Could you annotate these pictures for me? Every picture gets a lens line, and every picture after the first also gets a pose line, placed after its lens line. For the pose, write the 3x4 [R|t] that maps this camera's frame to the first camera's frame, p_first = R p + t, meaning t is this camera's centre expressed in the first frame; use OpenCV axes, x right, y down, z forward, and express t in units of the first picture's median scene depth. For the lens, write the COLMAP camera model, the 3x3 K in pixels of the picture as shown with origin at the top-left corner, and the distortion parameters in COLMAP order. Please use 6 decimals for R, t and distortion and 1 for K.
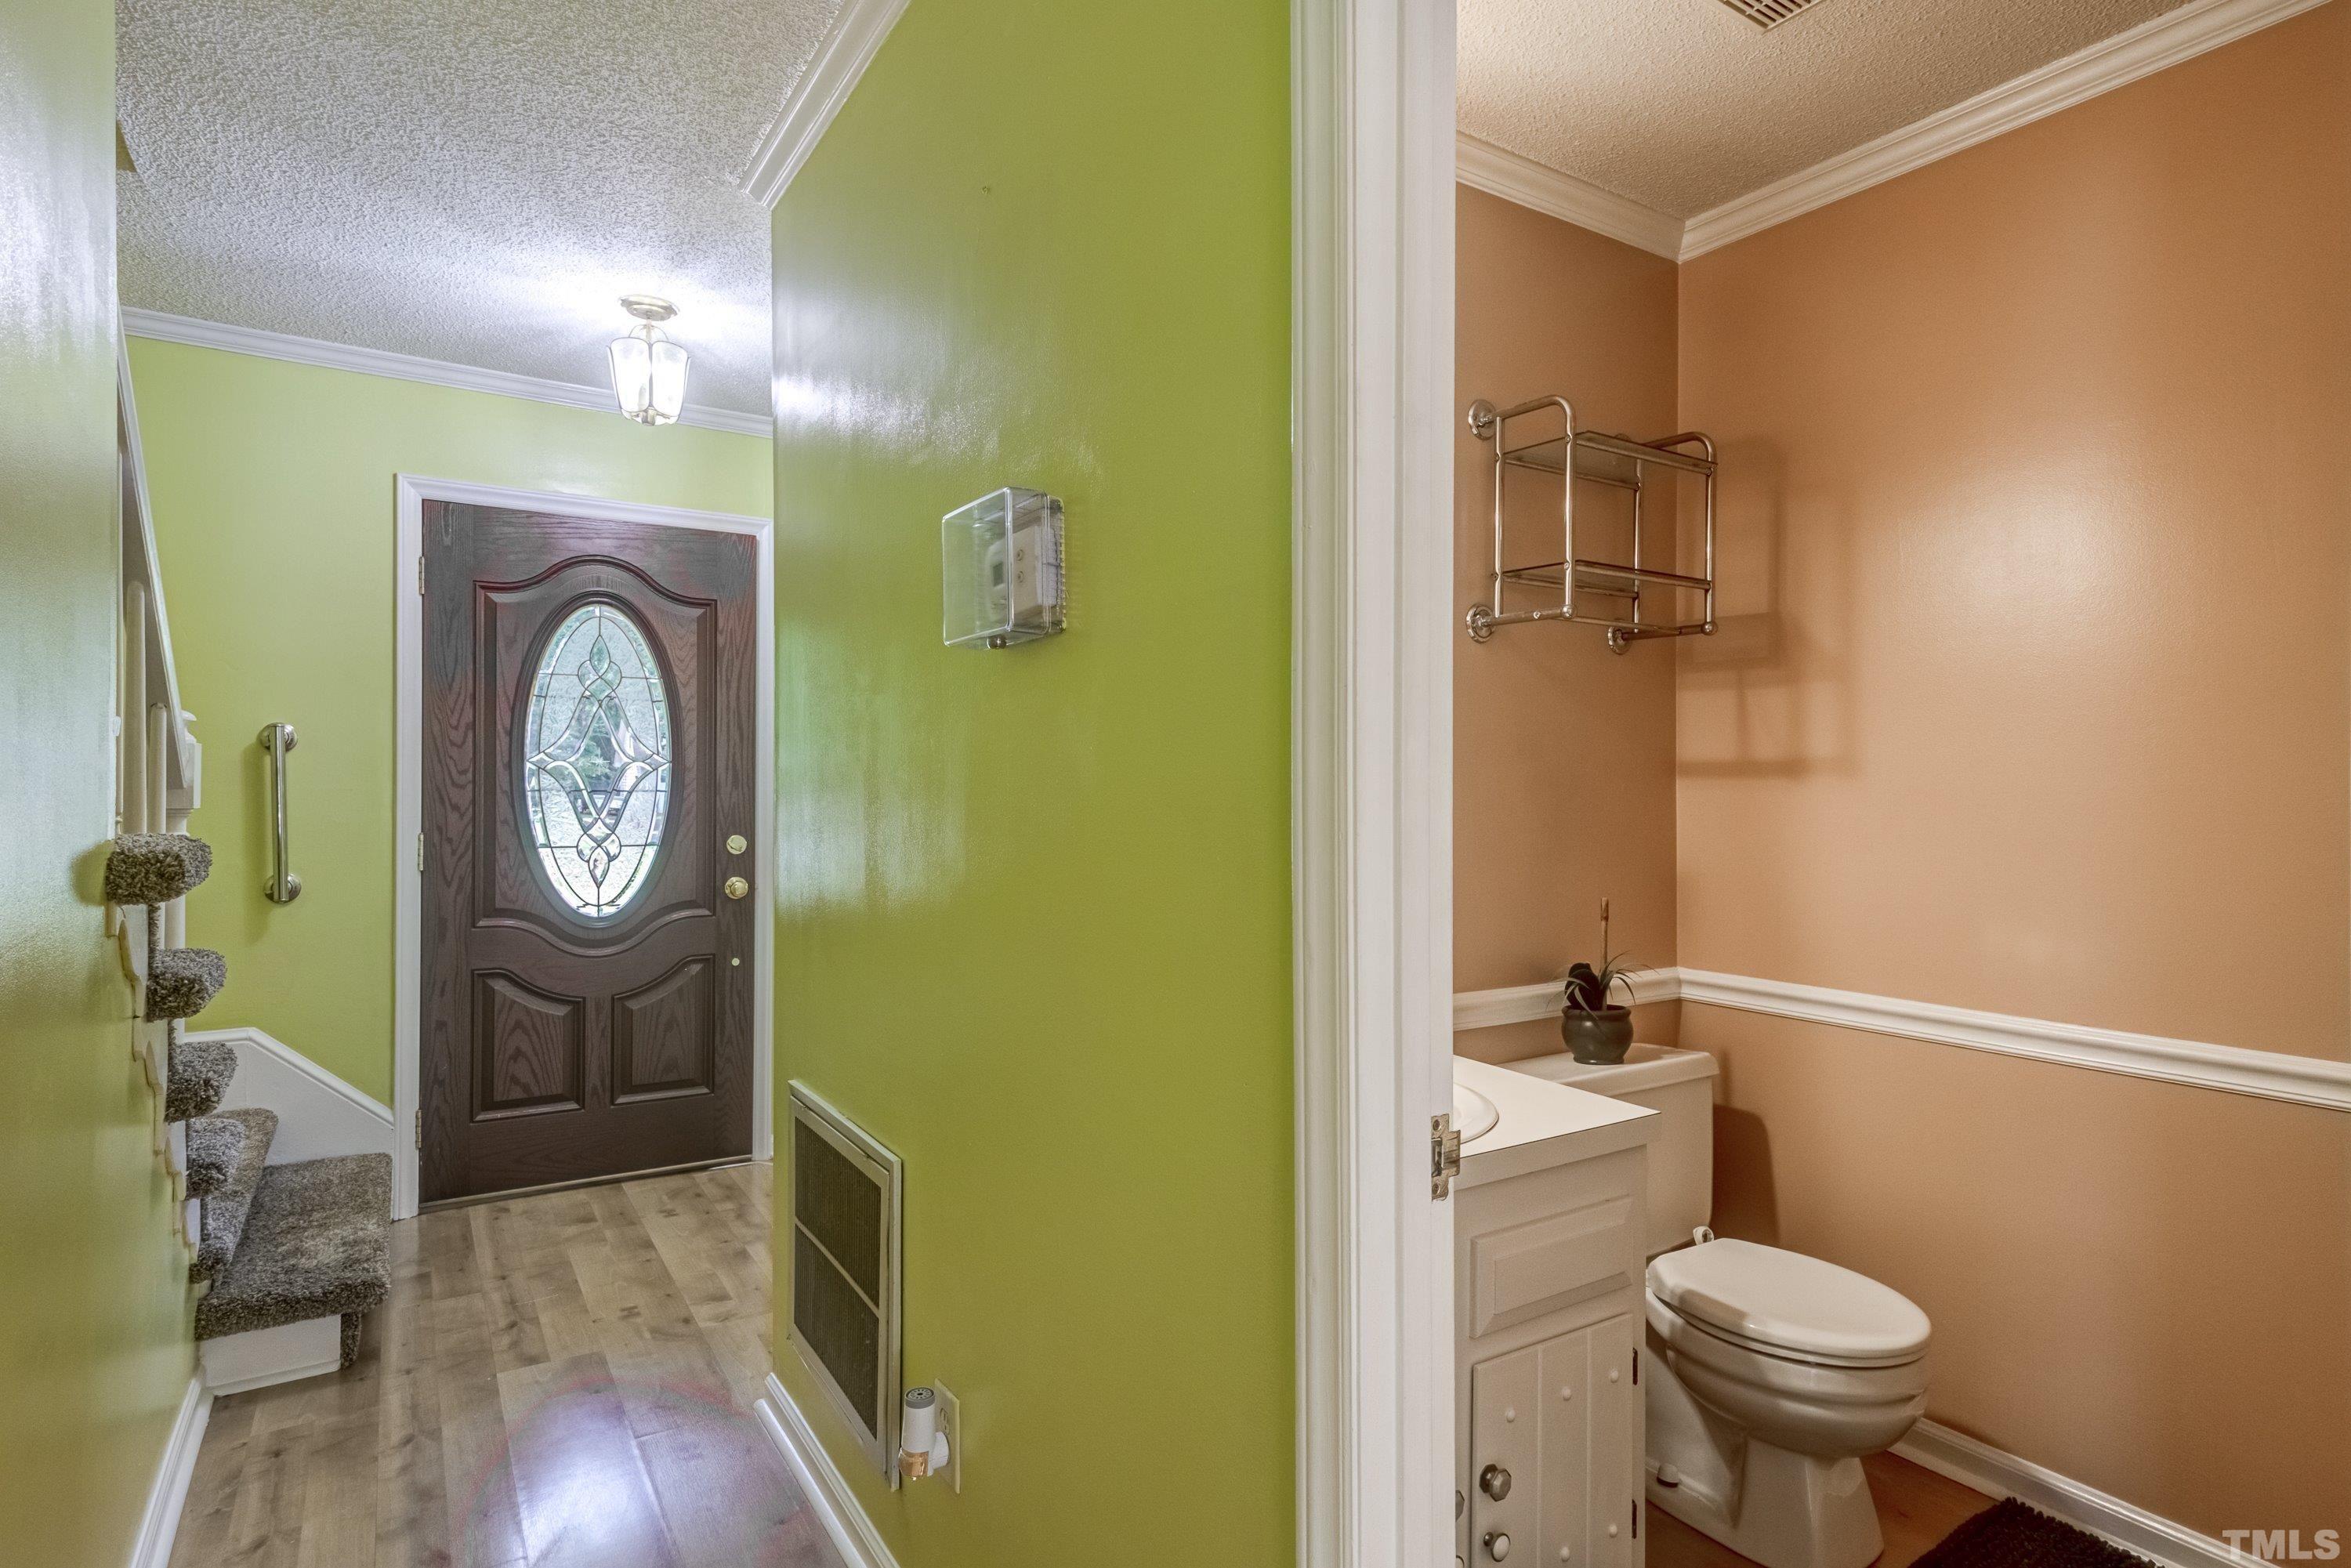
lens RADIAL K [[1216.9, 0, 1170.1], [0, 1216.9, 816.7], [0, 0, 1]] dist [0.021398, -0.055556]
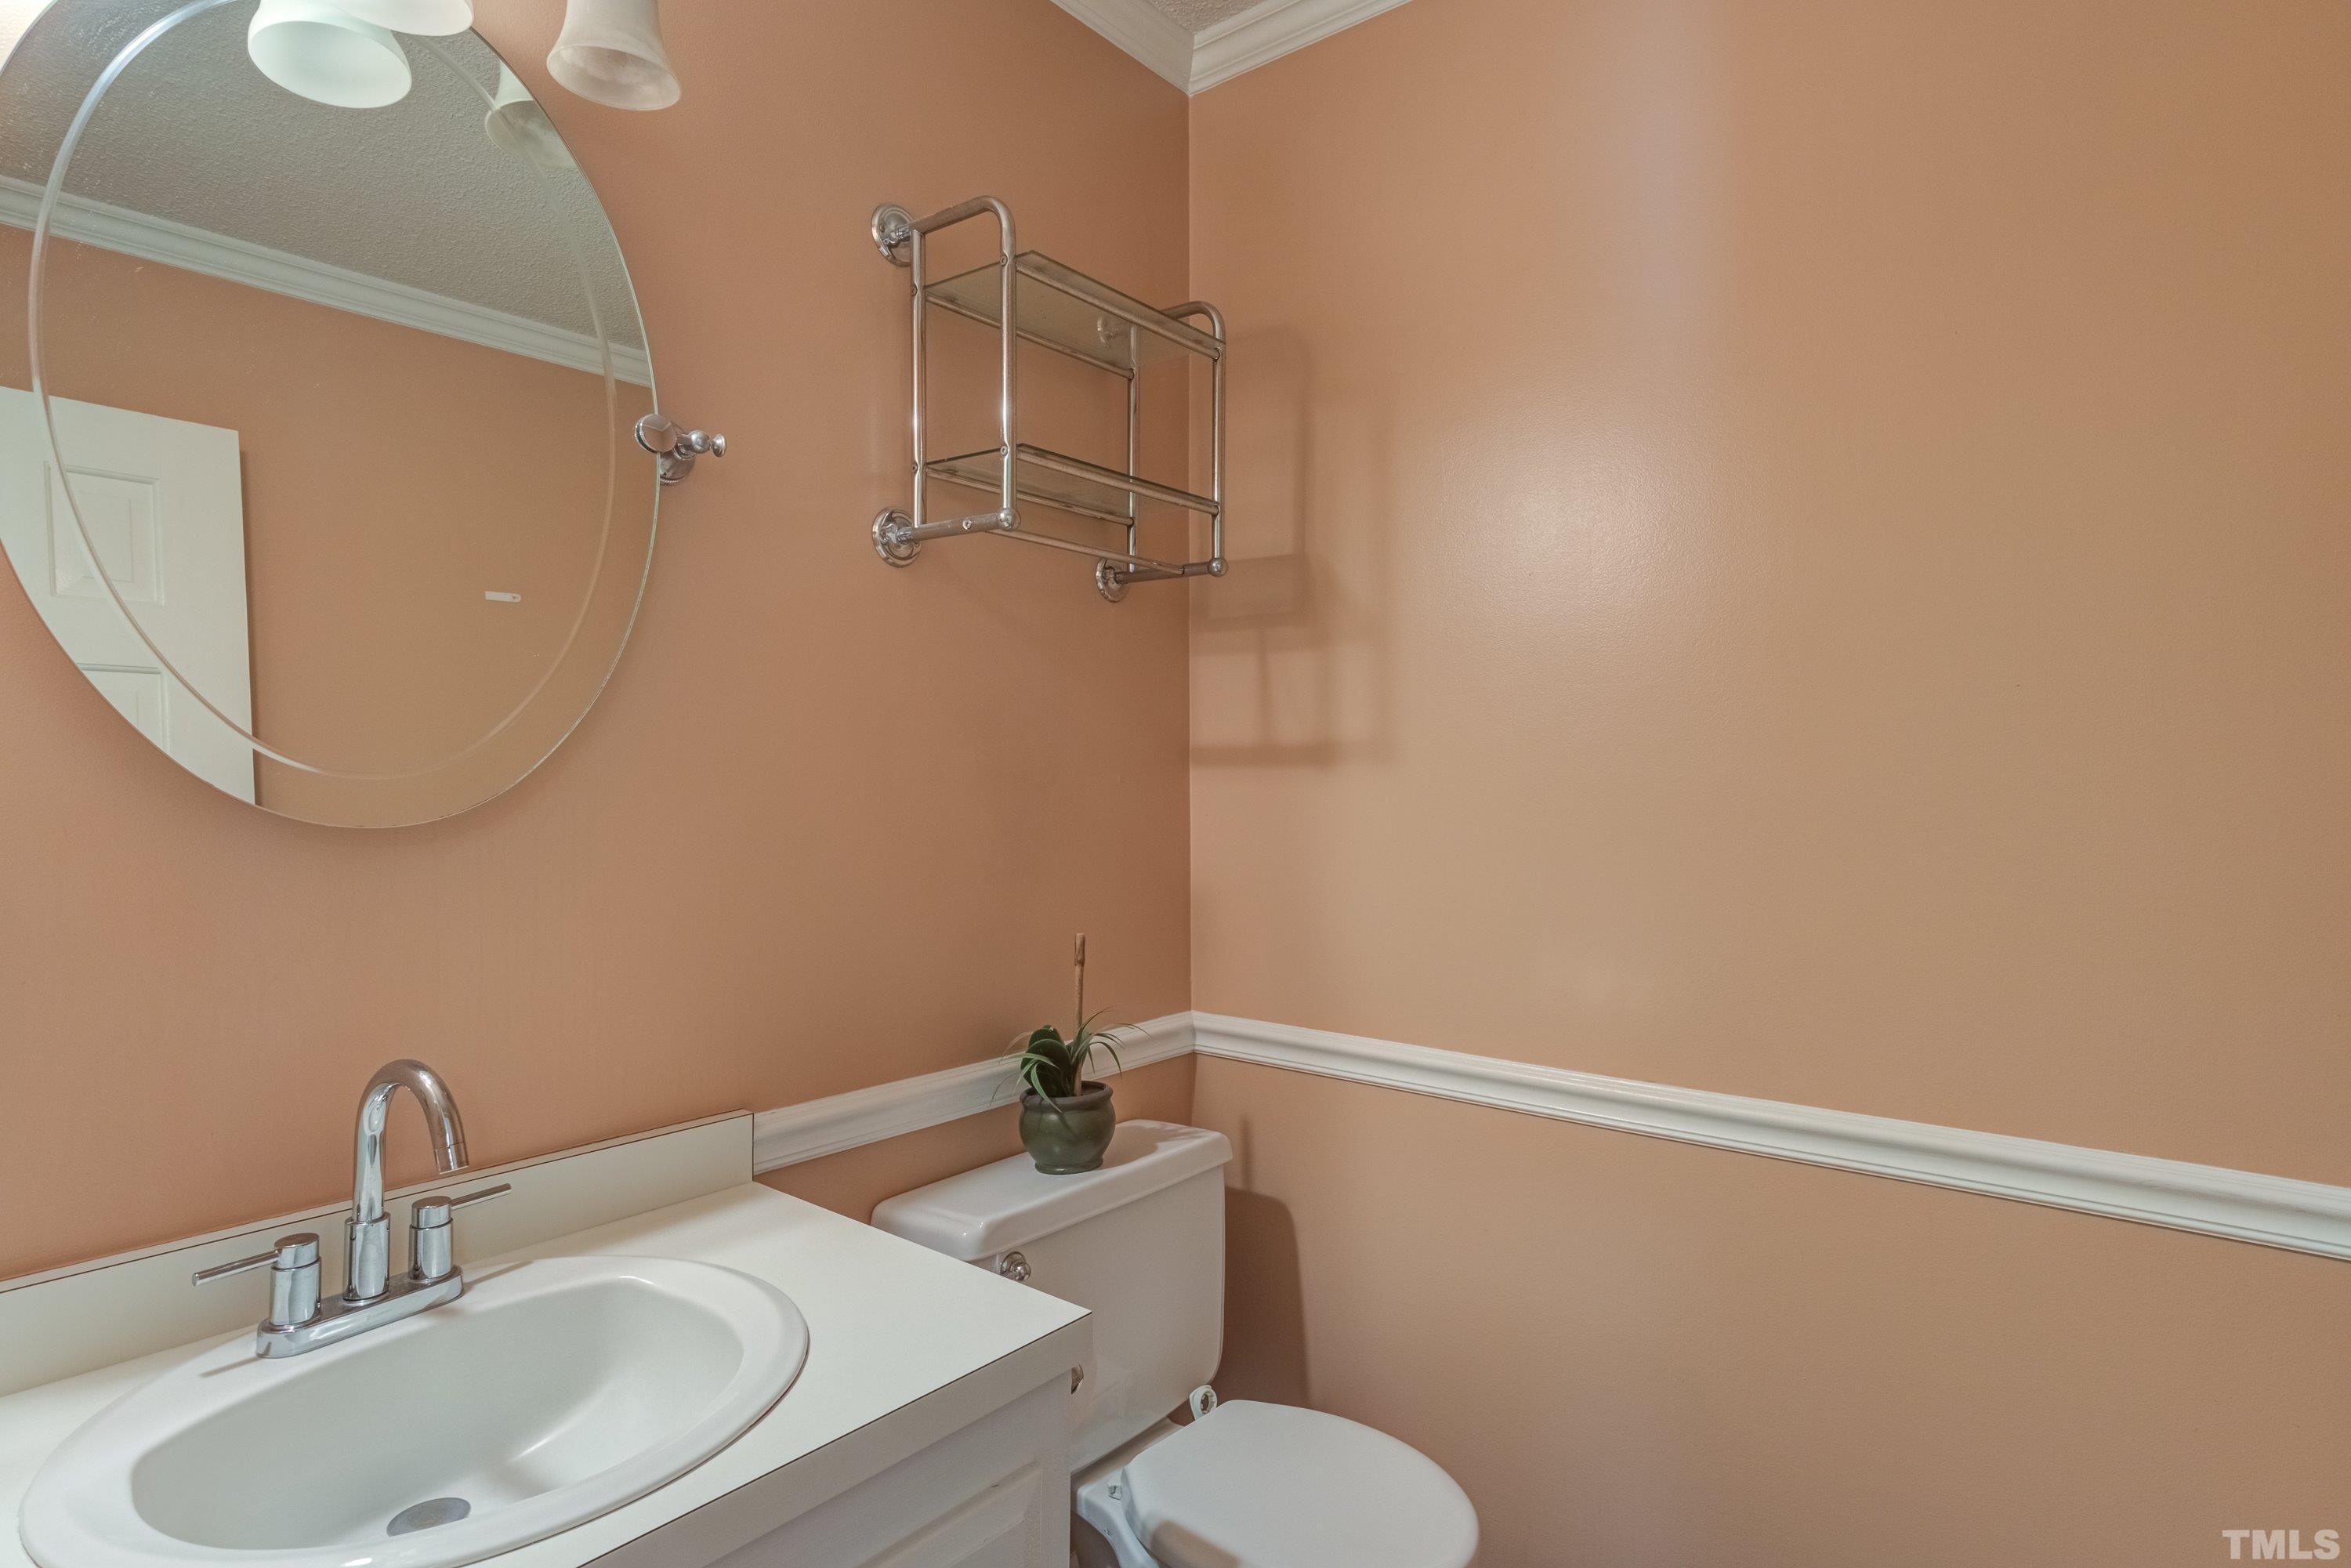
lens RADIAL K [[1193.3, 0, 1187.1], [0, 1193.3, 835.1], [0, 0, 1]] dist [-0.004195, -0.000346]
pose [[0.949221, -0.016733, 0.314165, 0.195916], [0.009365, 0.999645, 0.024946, -0.008446], [-0.314471, -0.020737, 0.949041, 0.314290]]
